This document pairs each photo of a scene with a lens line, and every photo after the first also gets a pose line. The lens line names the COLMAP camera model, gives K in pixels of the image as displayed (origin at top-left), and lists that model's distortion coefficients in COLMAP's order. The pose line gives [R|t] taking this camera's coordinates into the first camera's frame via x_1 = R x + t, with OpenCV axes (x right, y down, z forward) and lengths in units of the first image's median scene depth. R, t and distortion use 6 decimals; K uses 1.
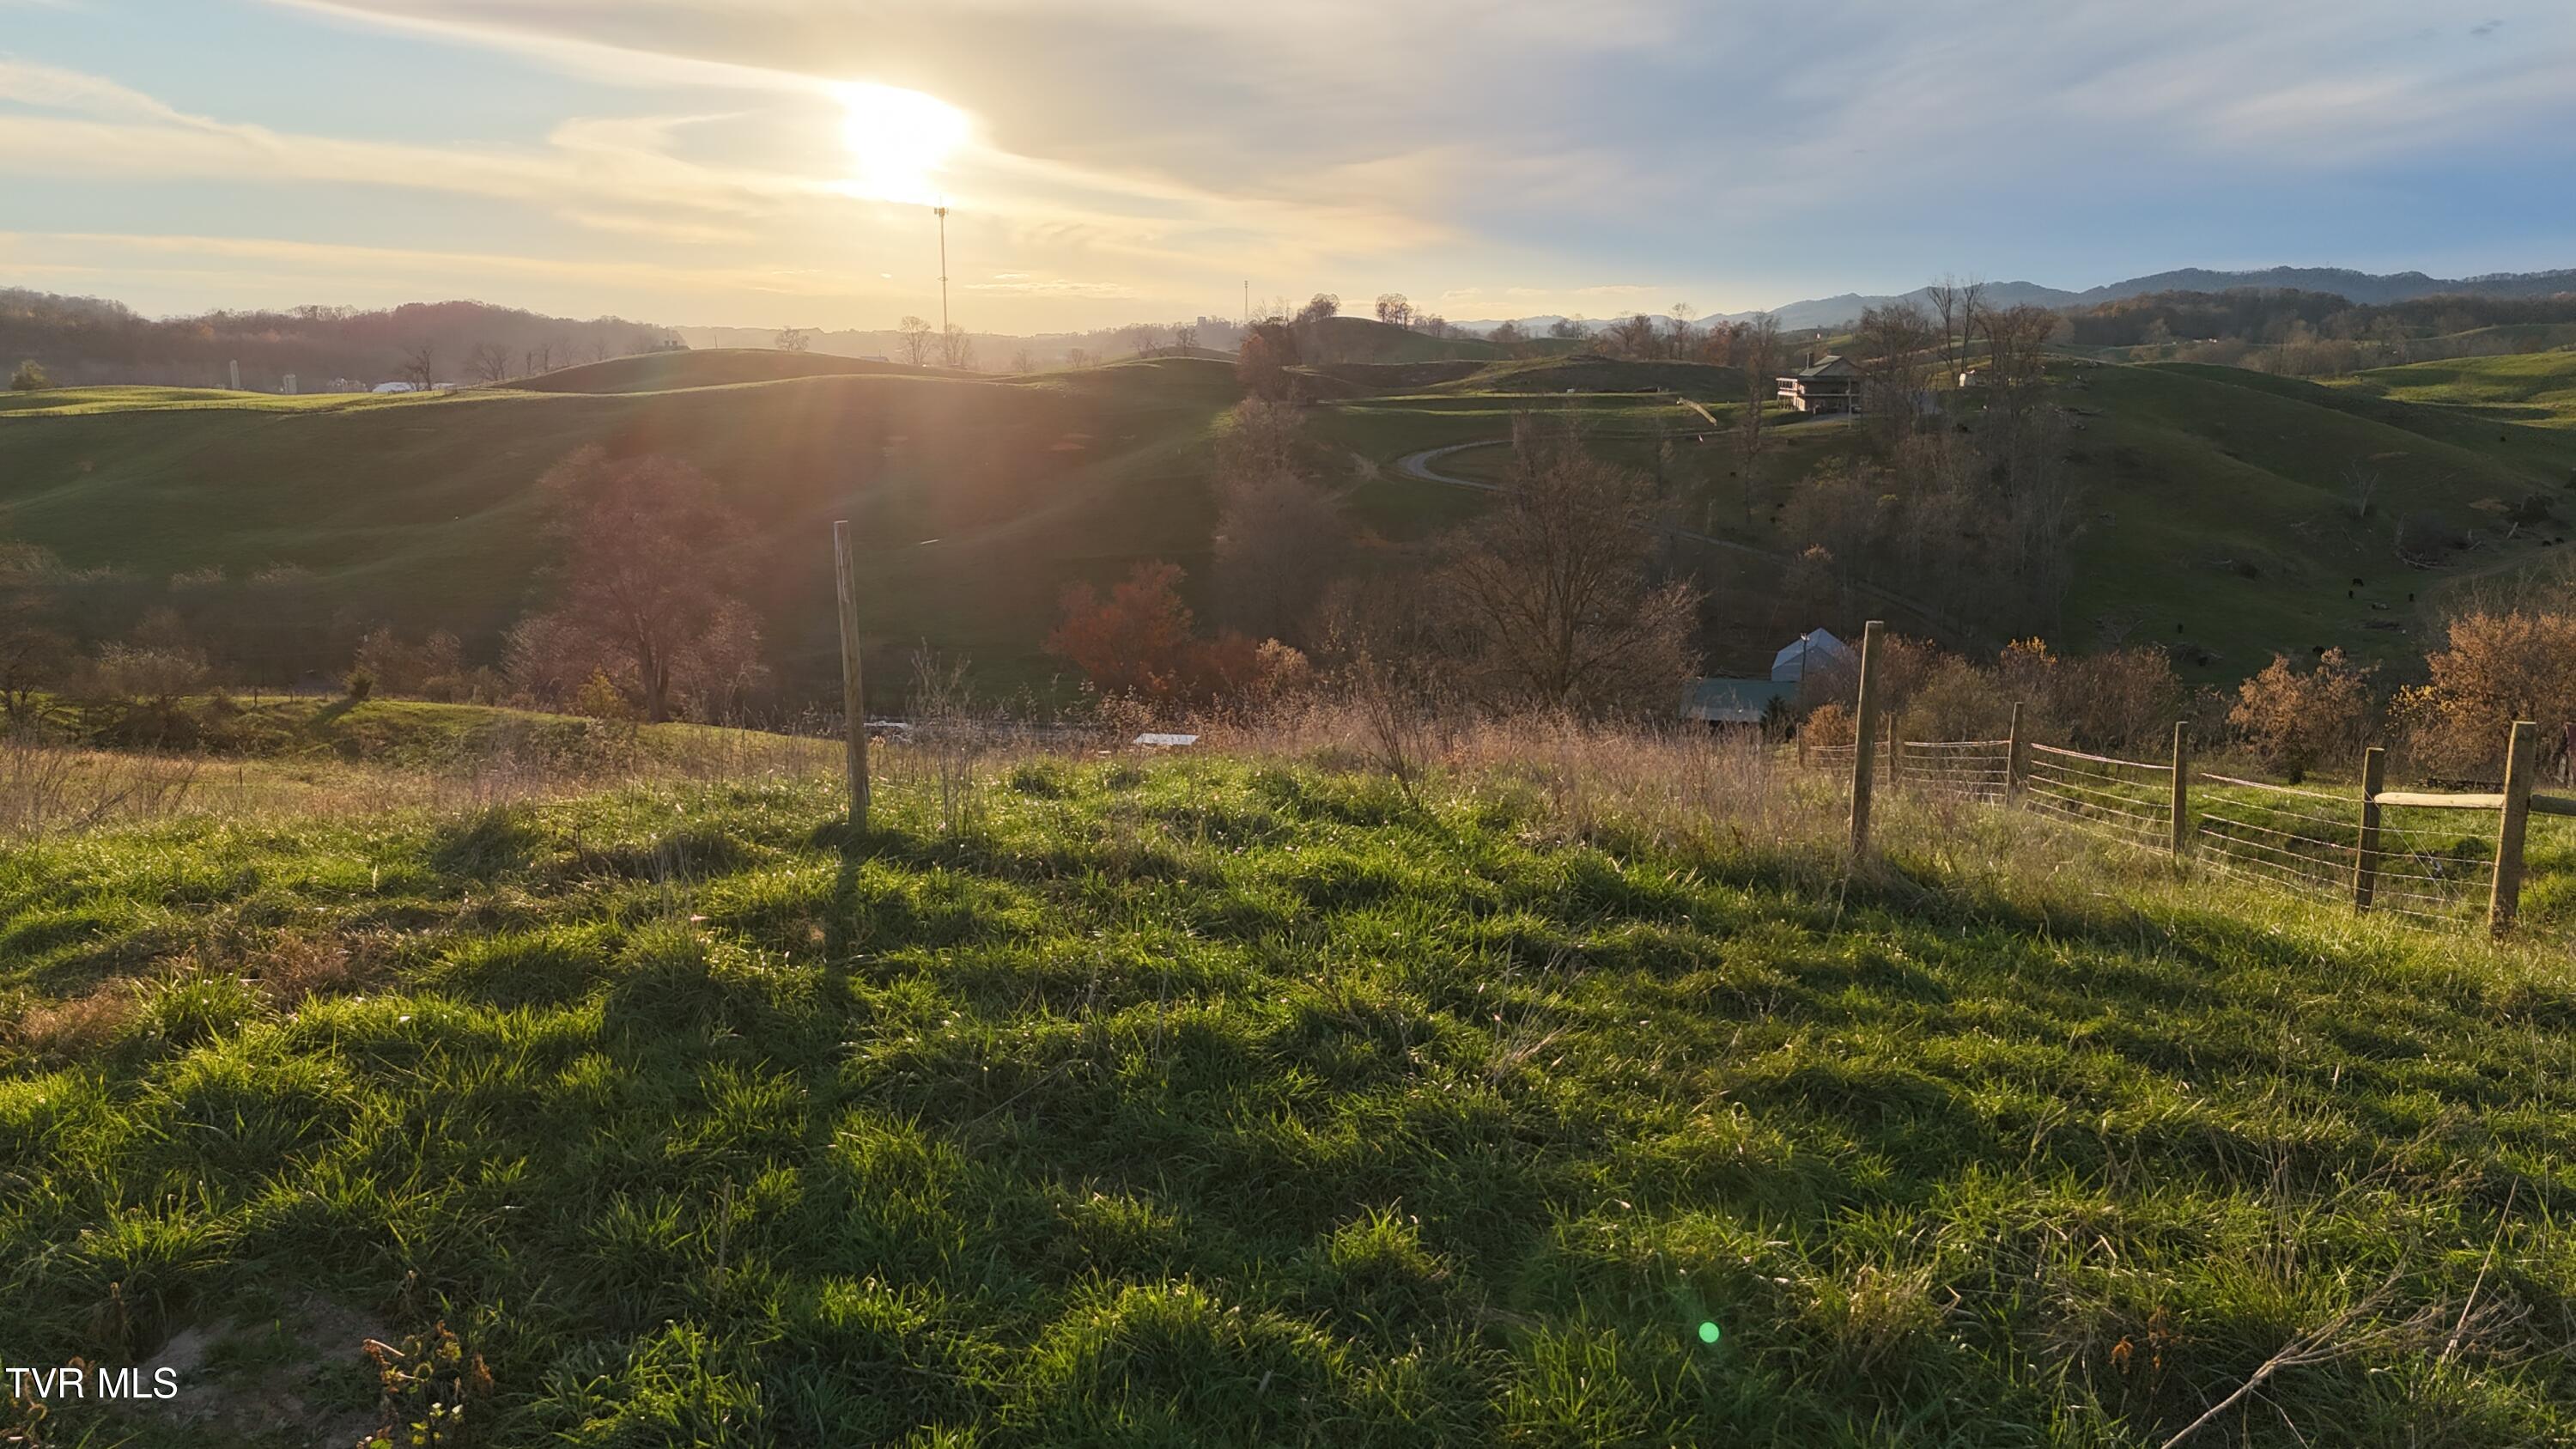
lens RADIAL K [[1893.4, 0, 1296.7], [0, 1893.4, 730.0], [0, 0, 1]] dist [0.077874, -0.074328]
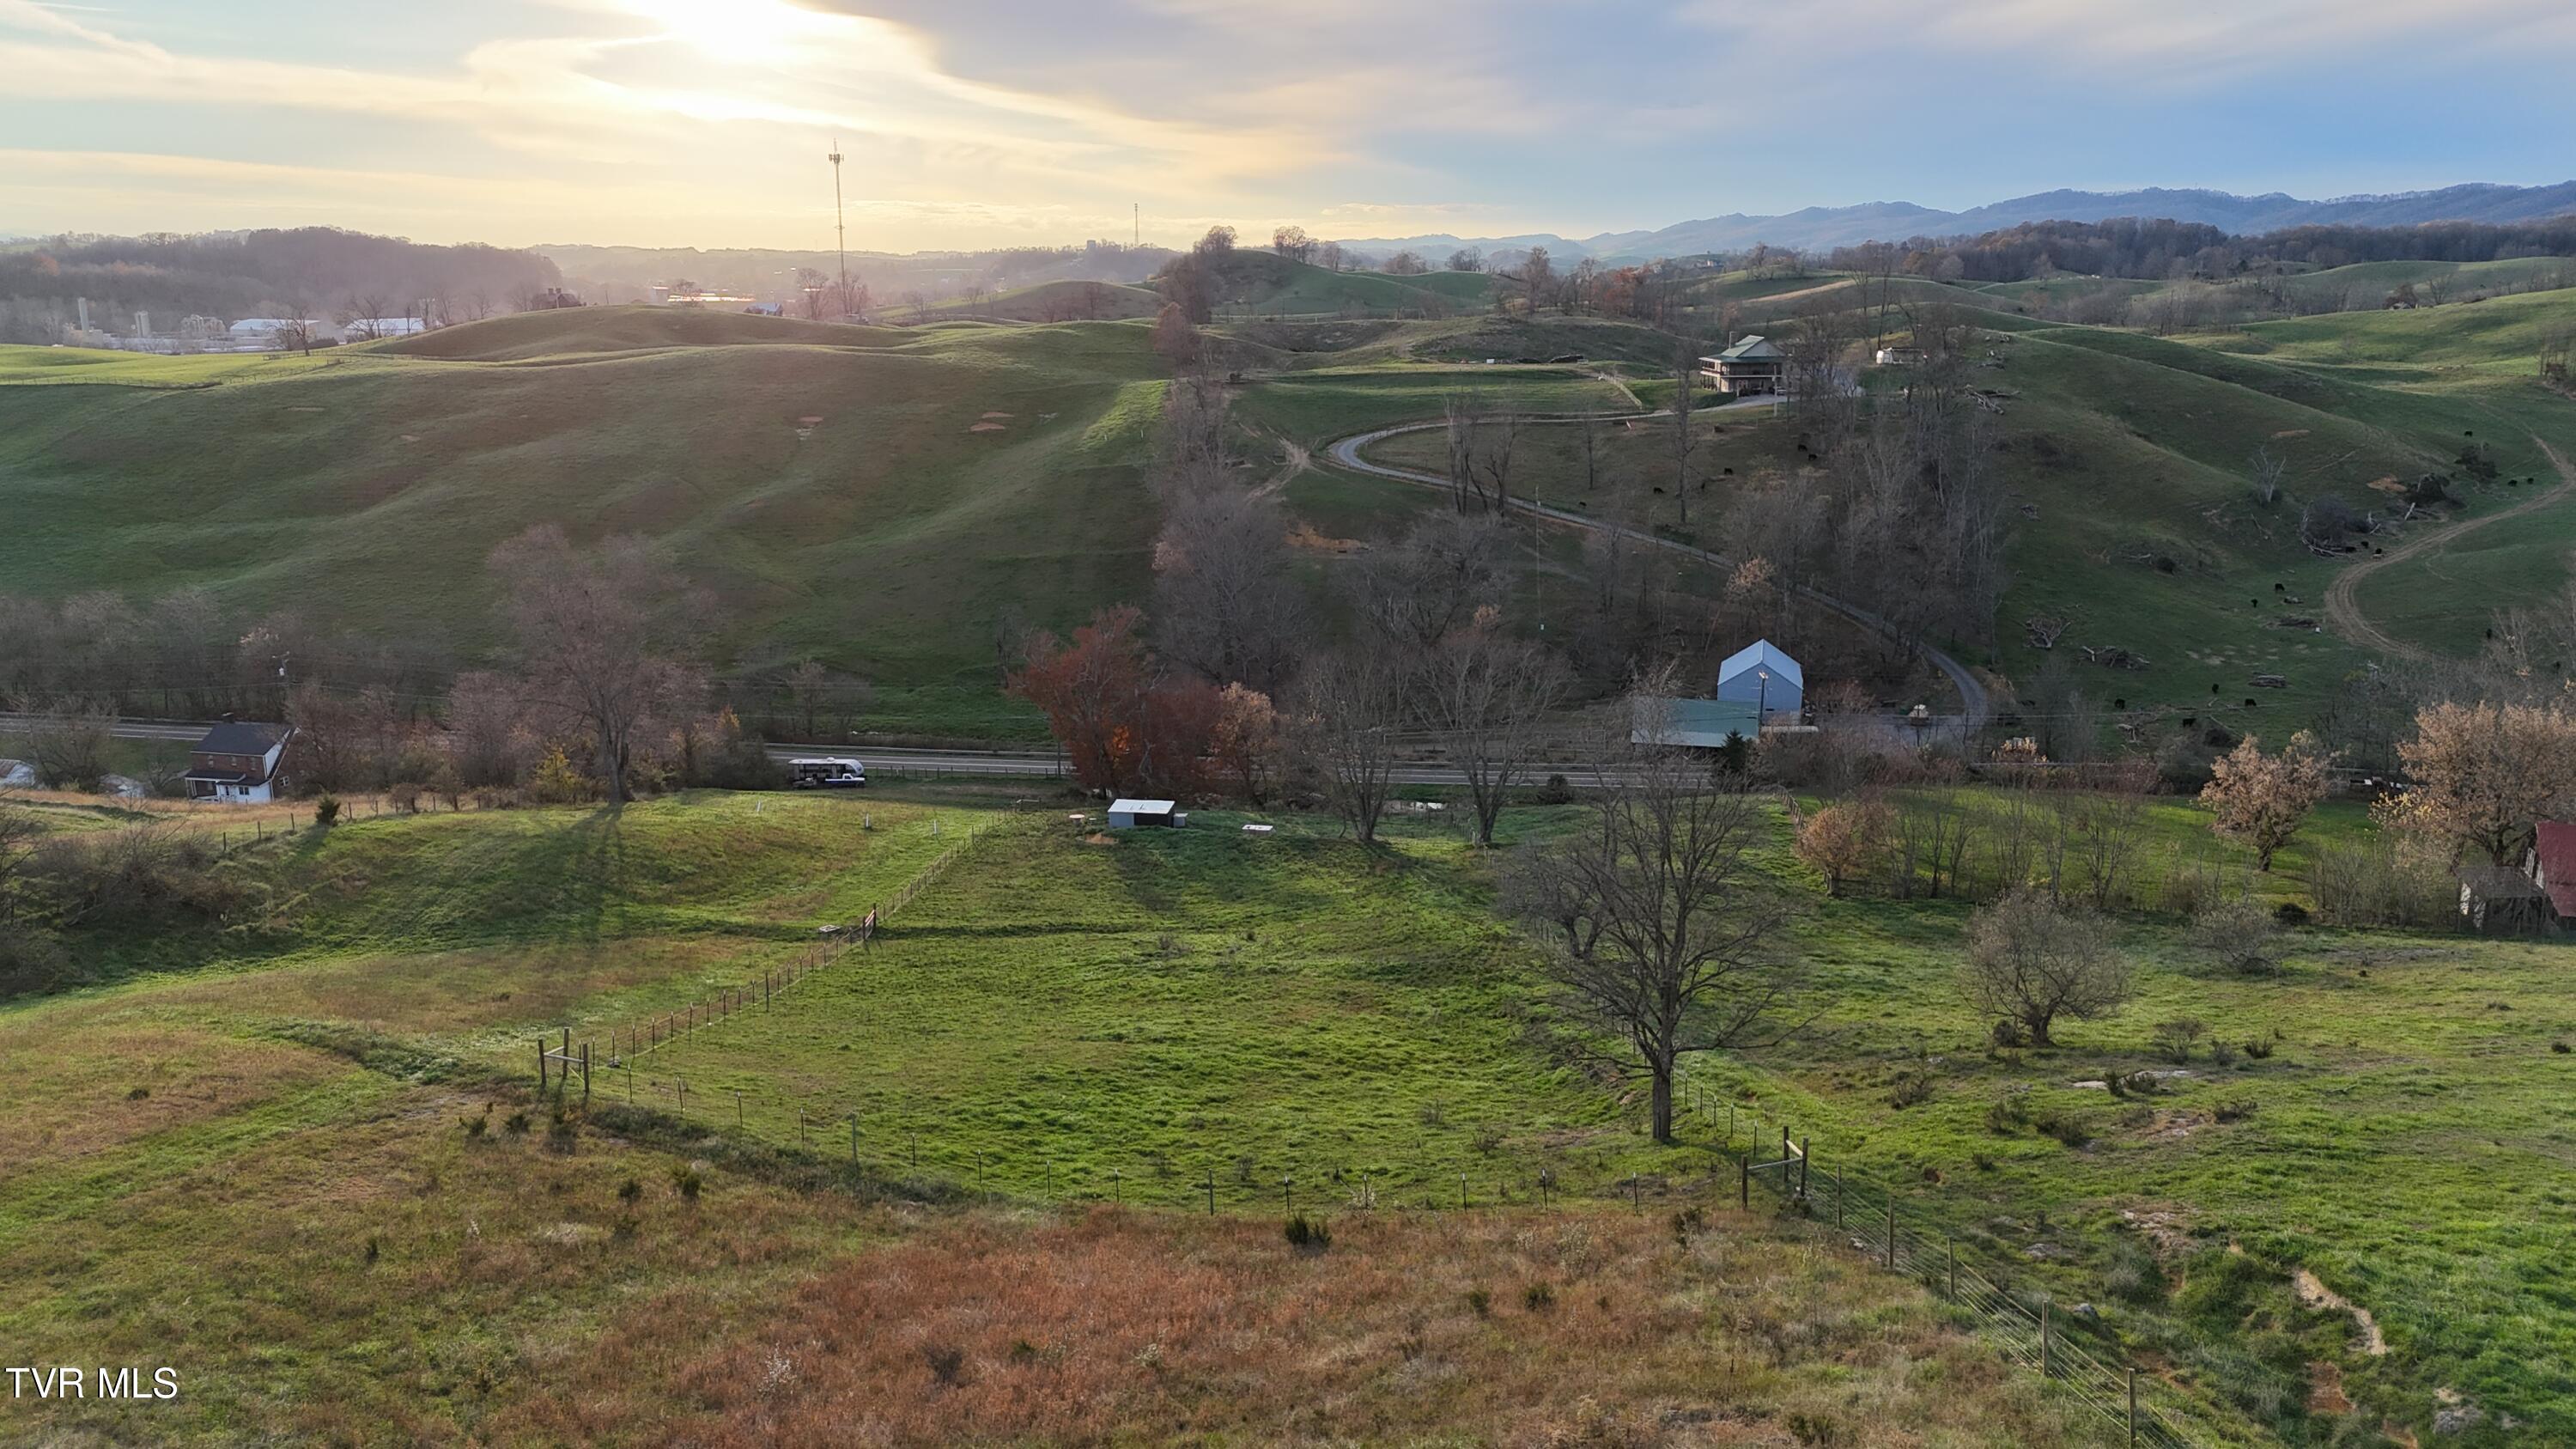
lens RADIAL K [[1893.4, 0, 1297.7], [0, 1893.4, 720.7], [0, 0, 1]] dist [0.077874, -0.074328]
pose [[0.998326, -0.014038, 0.056100, -0.024311], [0.011997, 0.999260, 0.036549, -0.042793], [-0.056572, -0.035814, 0.997756, 0.005349]]
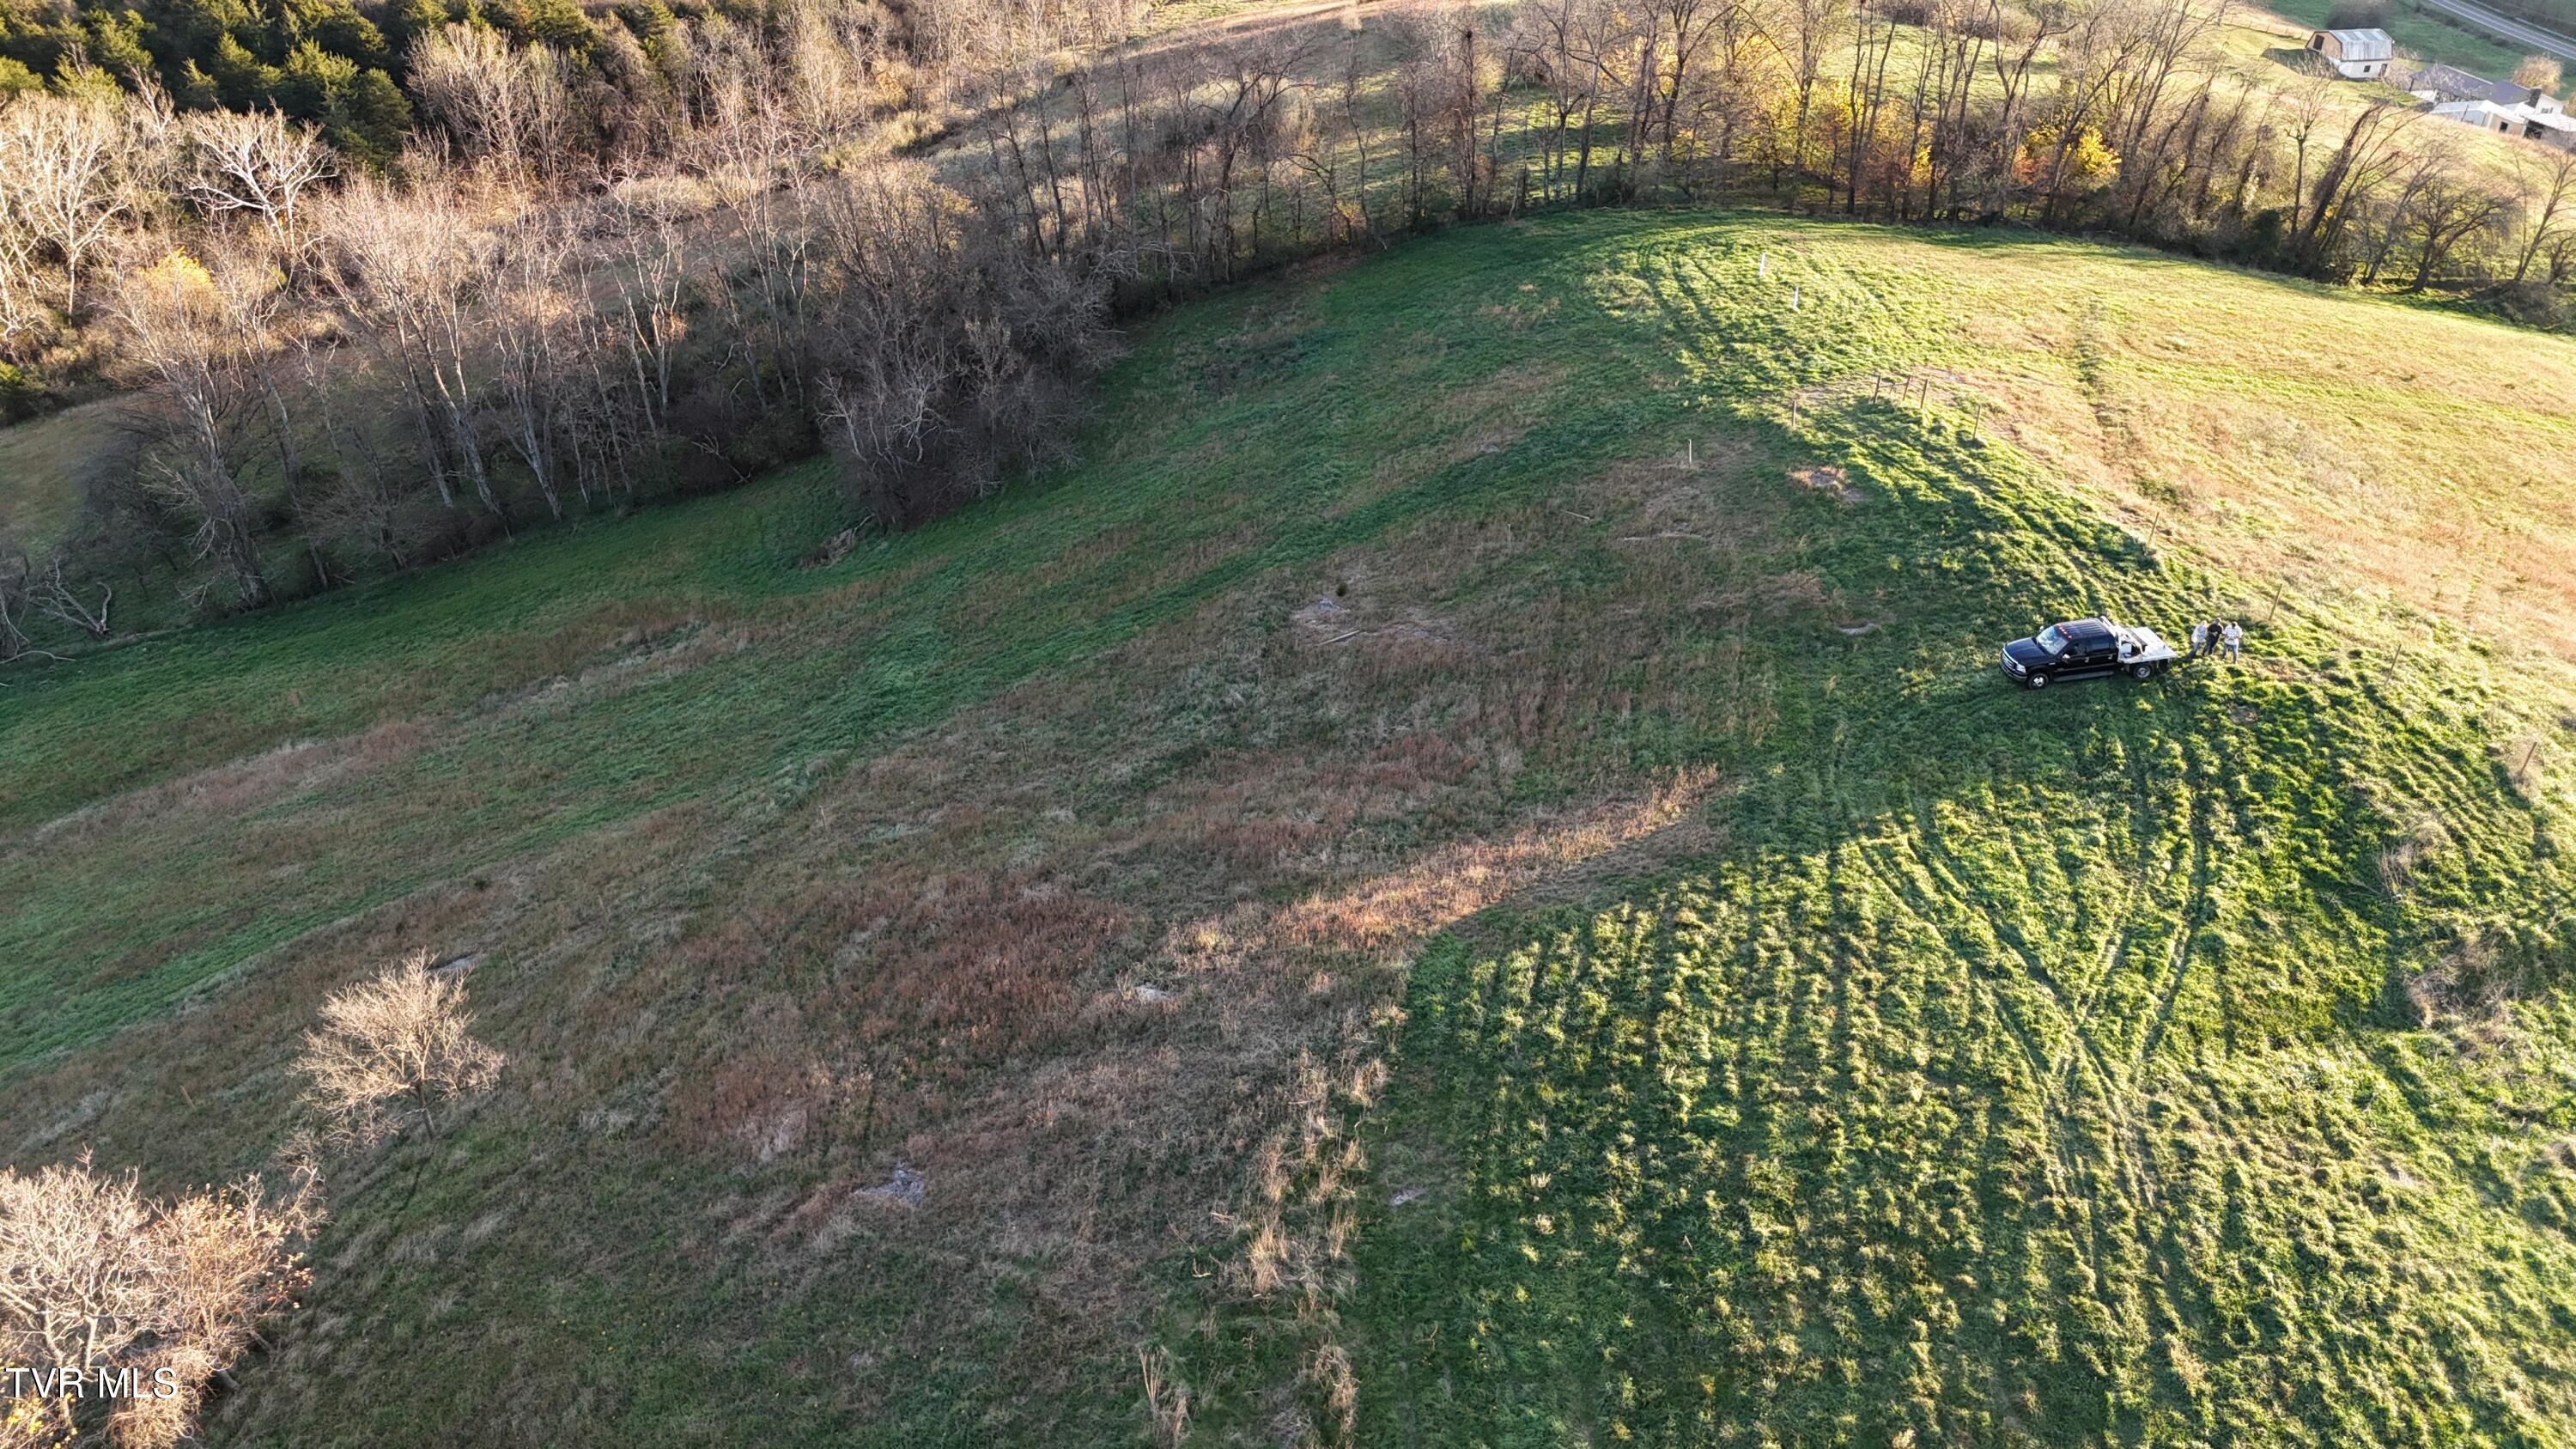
lens RADIAL K [[1893.4, 0, 1296.1], [0, 1893.4, 725.9], [0, 0, 1]] dist [0.077874, -0.074328]
pose [[0.338517, 0.513564, -0.788453, 0.135410], [-0.188934, 0.857957, 0.477718, -0.081652], [0.921797, -0.012750, 0.387463, -0.178774]]
